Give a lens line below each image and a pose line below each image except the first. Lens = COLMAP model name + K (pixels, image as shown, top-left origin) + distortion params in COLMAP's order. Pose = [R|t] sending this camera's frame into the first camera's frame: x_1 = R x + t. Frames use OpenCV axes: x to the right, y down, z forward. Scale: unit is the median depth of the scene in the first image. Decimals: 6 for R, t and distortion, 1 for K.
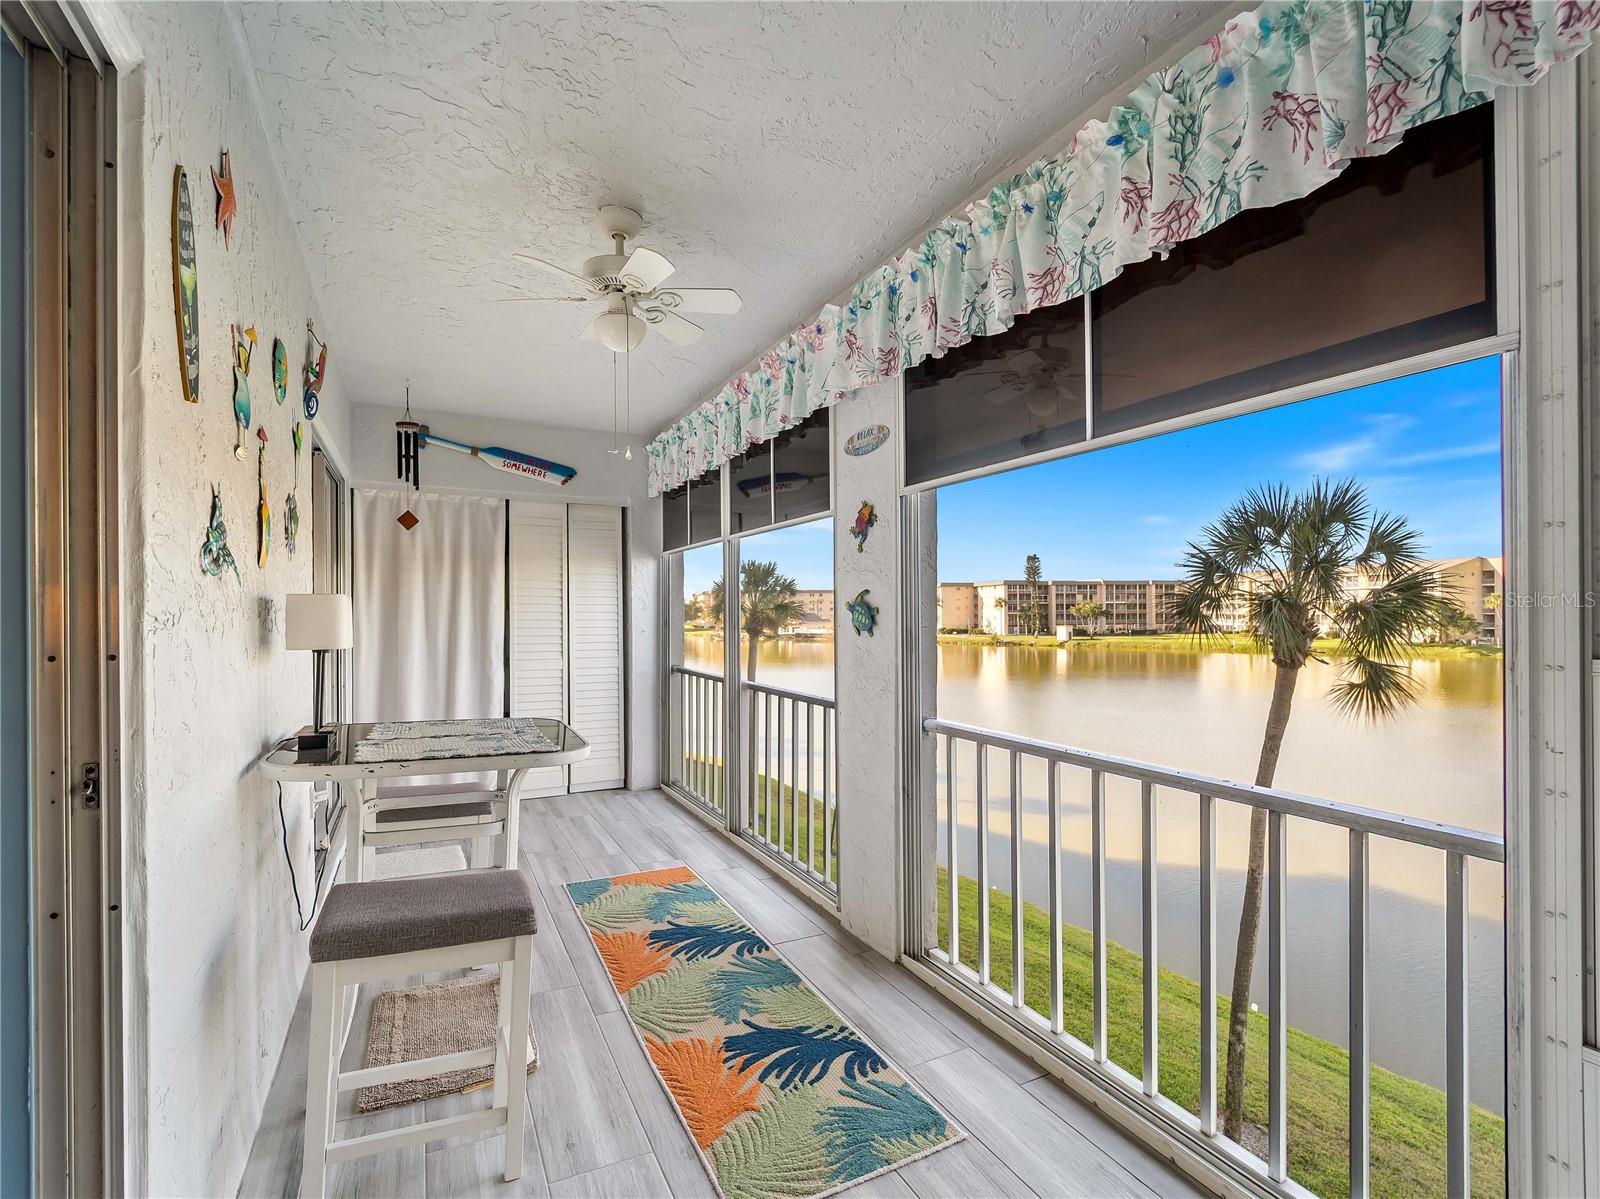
lens RADIAL K [[734.7, 0, 808.4], [0, 734.7, 595.9], [0, 0, 1]] dist [0.000195, -0.000251]
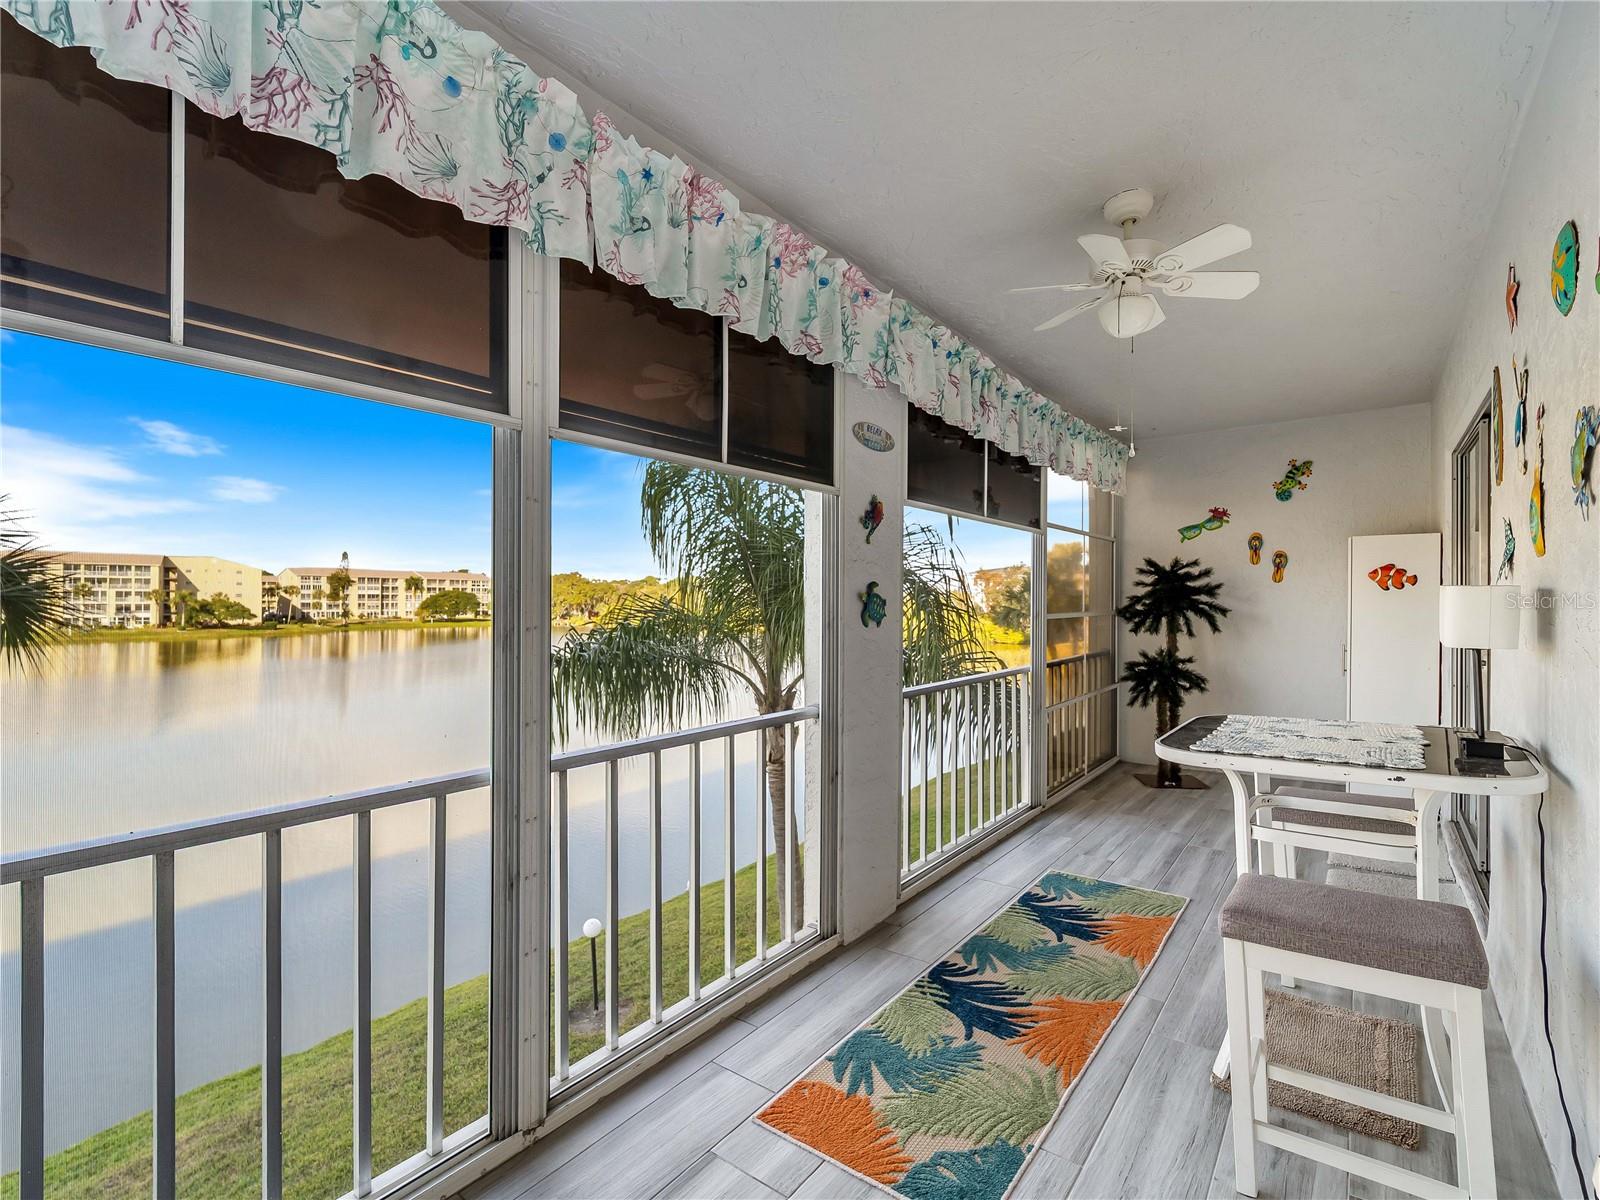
lens RADIAL K [[771.0, 0, 770.1], [0, 771.0, 584.3], [0, 0, 1]] dist [0.000163, -0.000454]
pose [[-0.412820, 0.021109, 0.910568, -0.556798], [-0.019337, 0.999303, -0.031933, 0.021335], [-0.910607, -0.030790, -0.412124, 1.039159]]
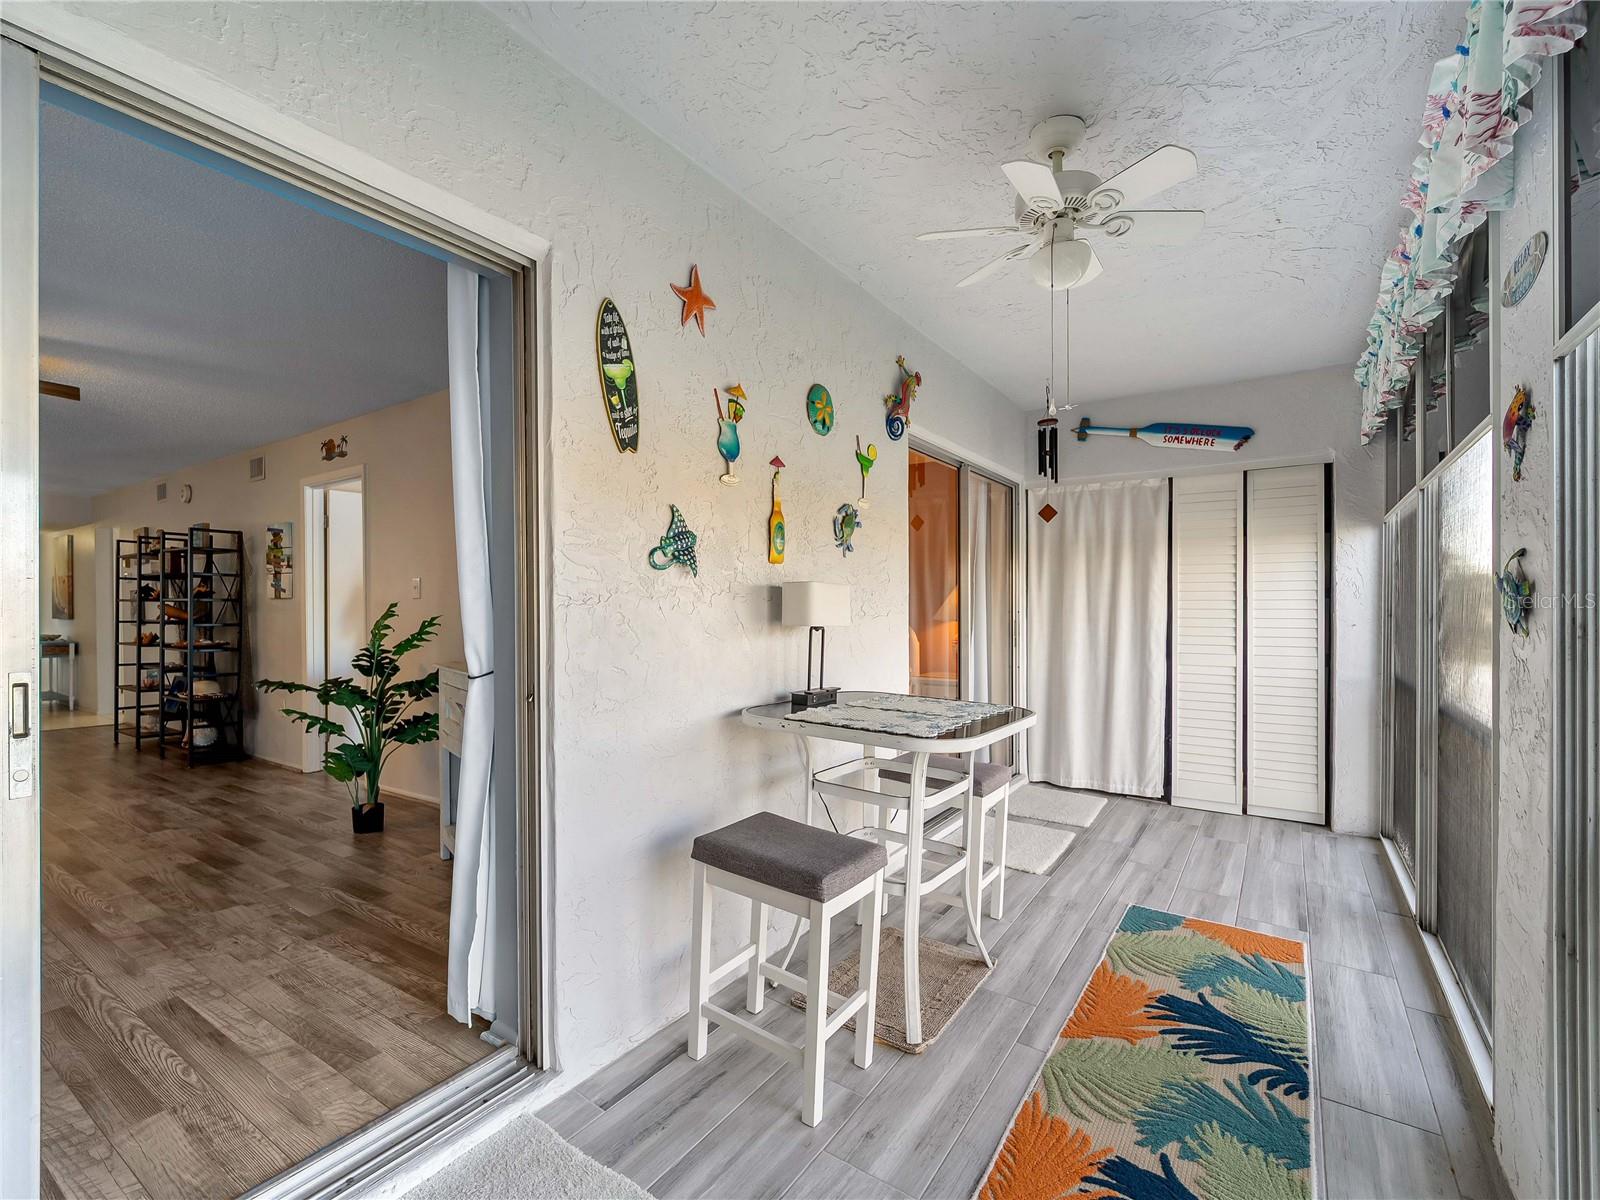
lens RADIAL K [[727.0, 0, 799.4], [0, 727.0, 602.9], [0, 0, 1]] dist [-0.001275, -0.000612]
pose [[0.481471, -0.004507, -0.876450, 0.194415], [0.020844, 0.999763, 0.006309, 0.011552], [0.876214, -0.021307, 0.481451, 0.186313]]
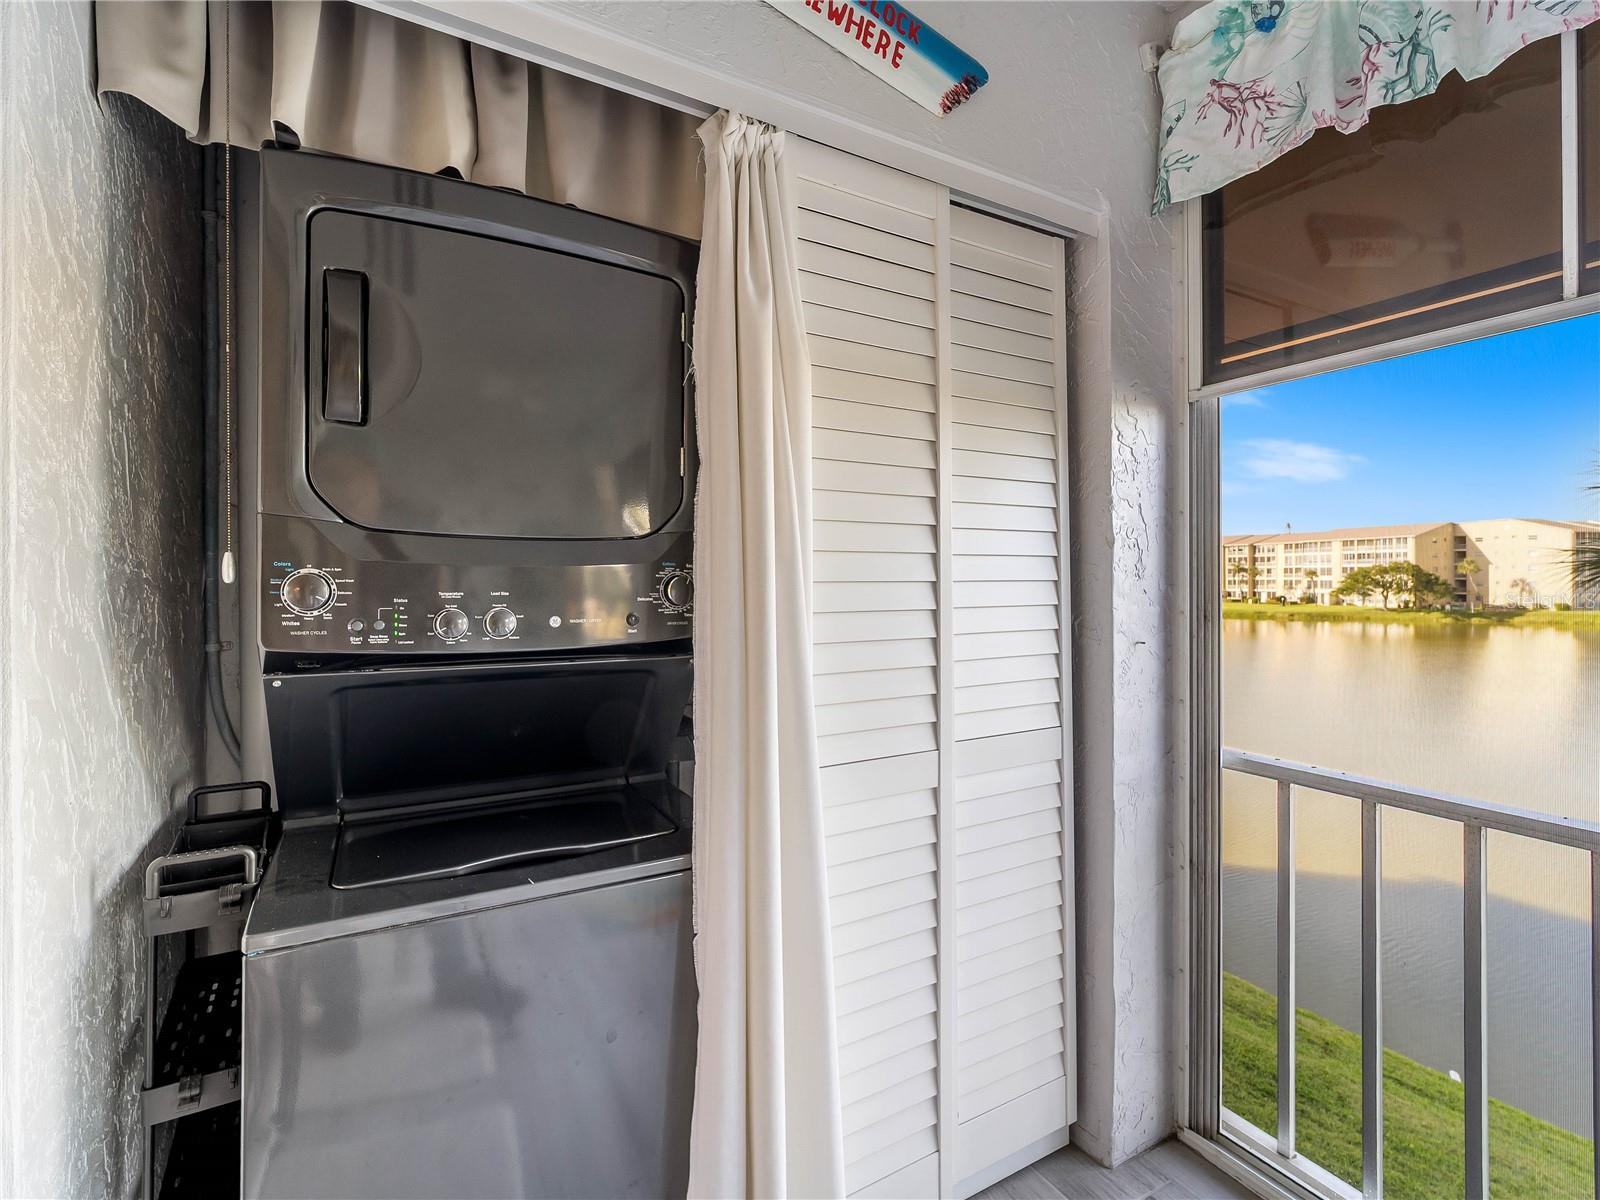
lens RADIAL K [[725.3, 0, 796.5], [0, 725.3, 571.1], [0, 0, 1]] dist [-0.013844, -0.000230]
pose [[0.999713, -0.001362, 0.023929, -0.488997], [0.001087, 0.999933, 0.011527, 0.017442], [-0.023943, -0.011498, 0.999647, 0.912340]]
